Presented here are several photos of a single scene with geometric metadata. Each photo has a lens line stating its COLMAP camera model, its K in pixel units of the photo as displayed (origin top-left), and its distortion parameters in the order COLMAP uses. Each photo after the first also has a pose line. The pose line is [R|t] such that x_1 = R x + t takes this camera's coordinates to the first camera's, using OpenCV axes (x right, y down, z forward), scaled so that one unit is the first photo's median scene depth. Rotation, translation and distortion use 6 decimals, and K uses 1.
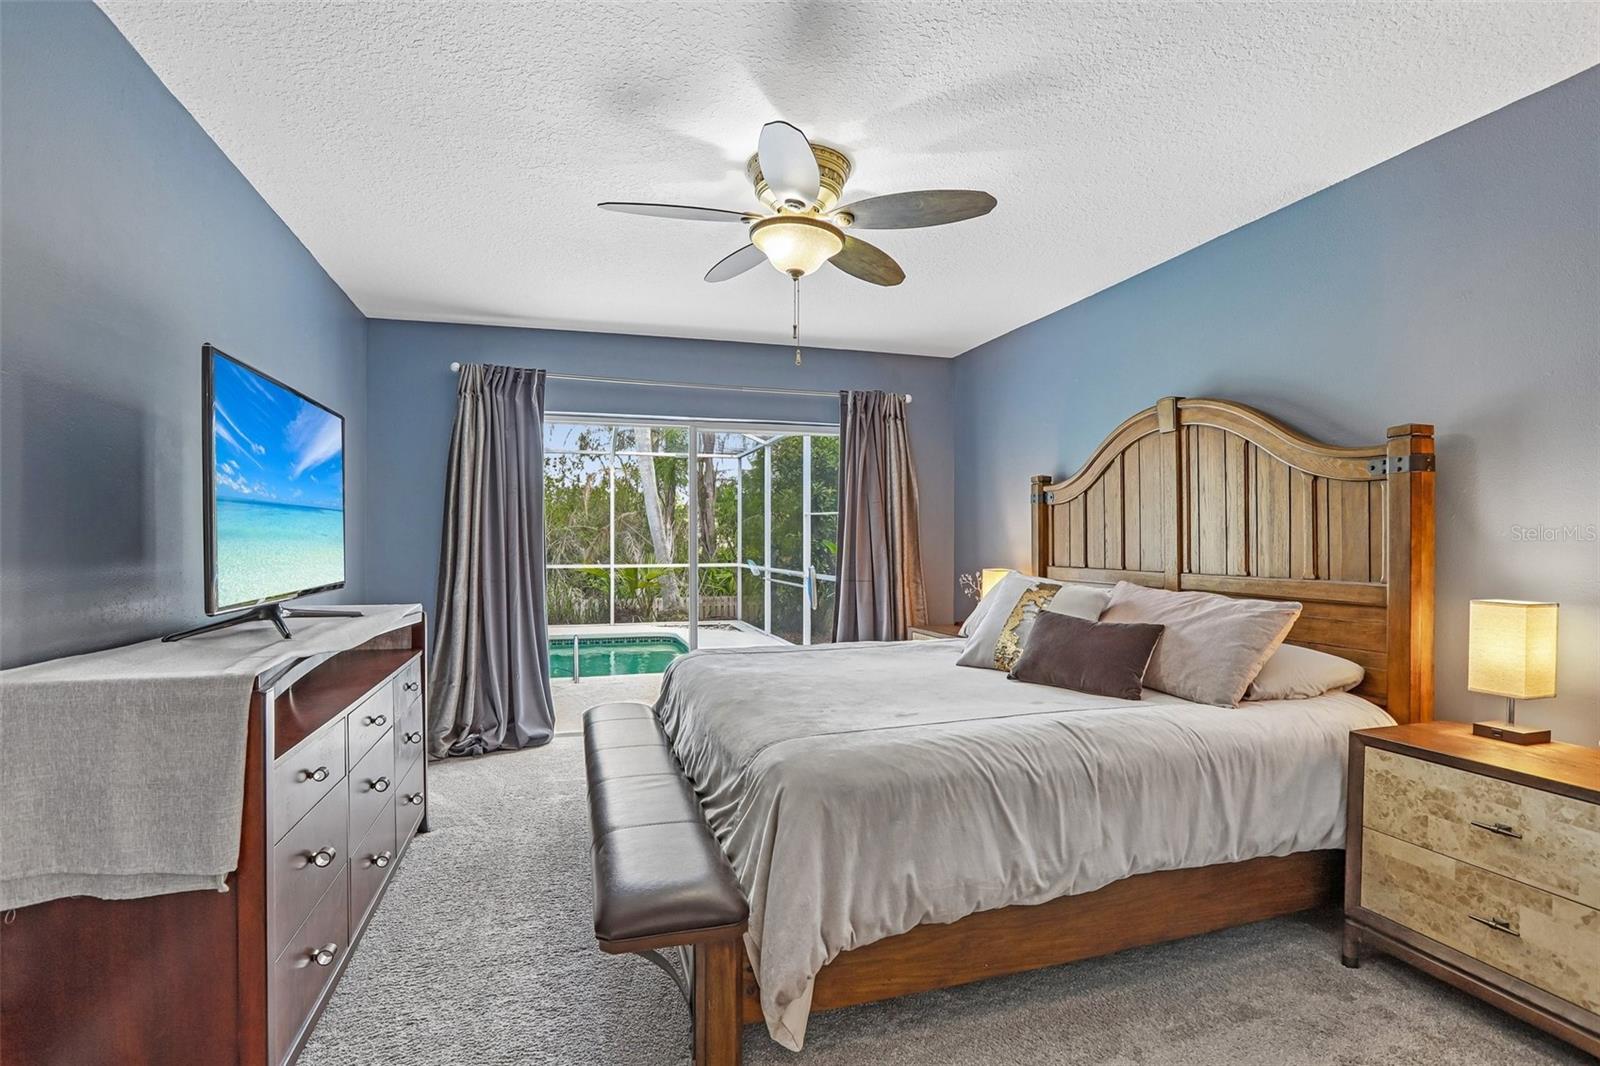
lens RADIAL K [[759.9, 0, 804.9], [0, 759.9, 539.7], [0, 0, 1]] dist [-0.048100, 0.015830]
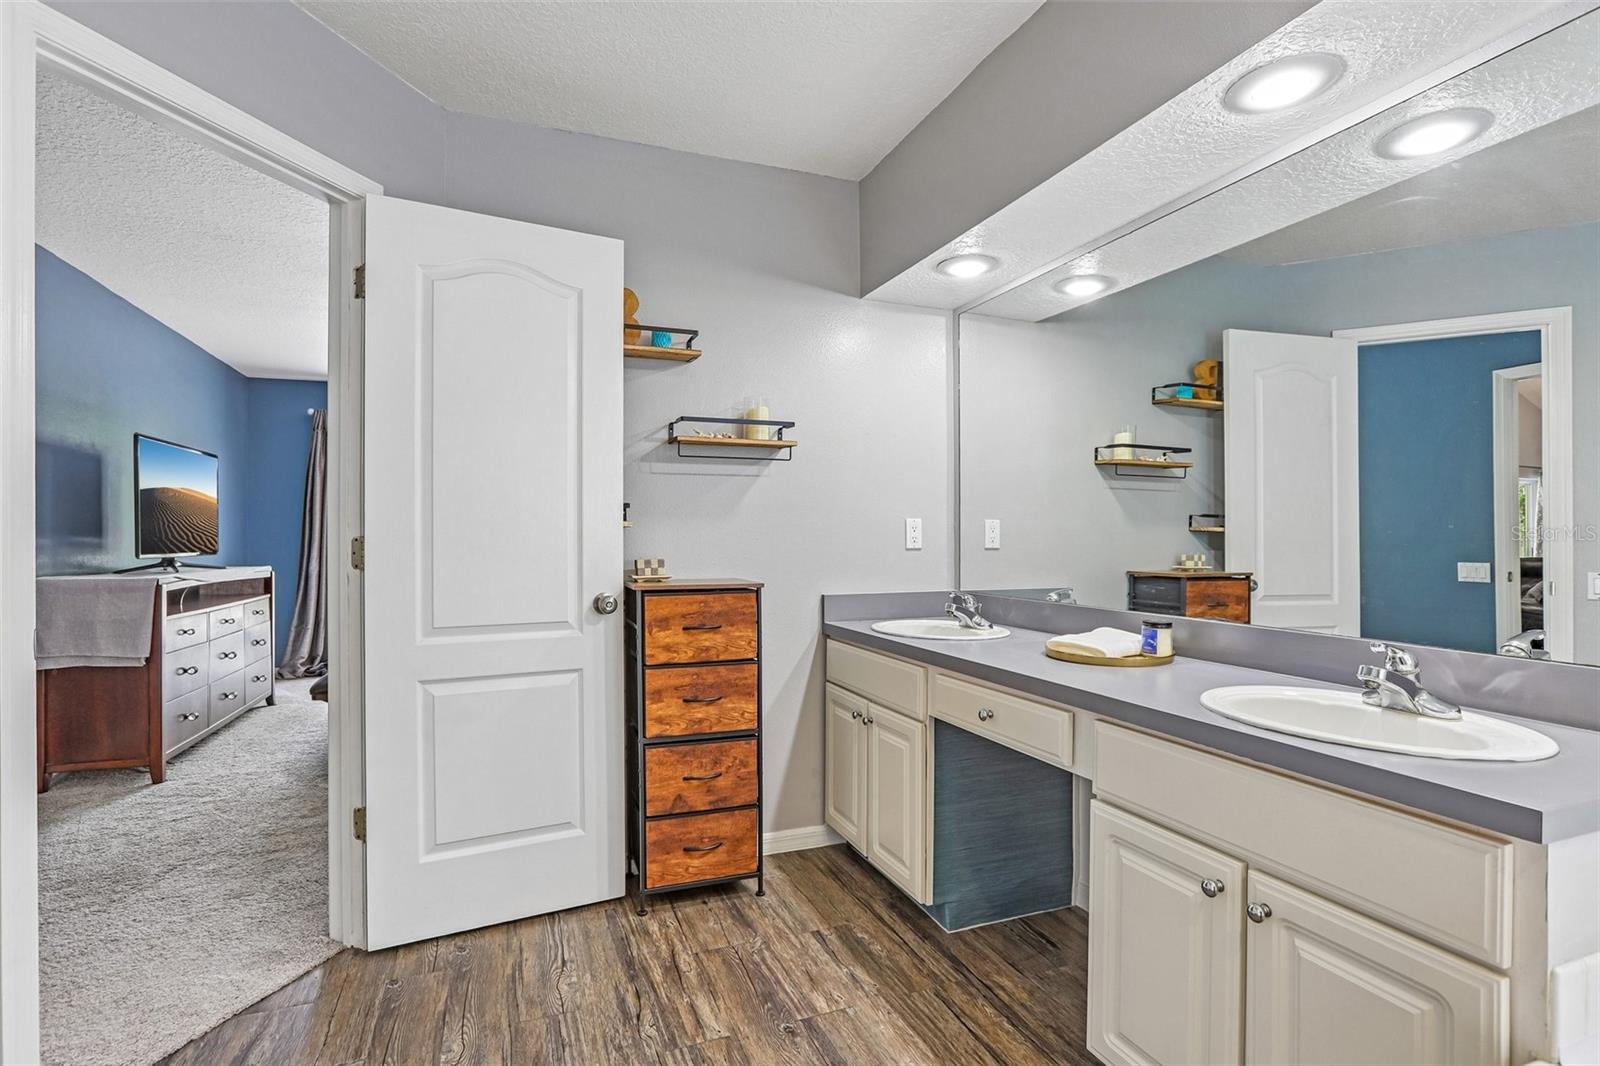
lens RADIAL K [[759.9, 0, 799.0], [0, 759.9, 538.8], [0, 0, 1]] dist [-0.048100, 0.015830]
pose [[0.998402, -0.000840, 0.056501, 0.793408], [0.000834, 1.000000, 0.000129, 0.036265], [-0.056501, -0.000081, 0.998403, -0.998066]]
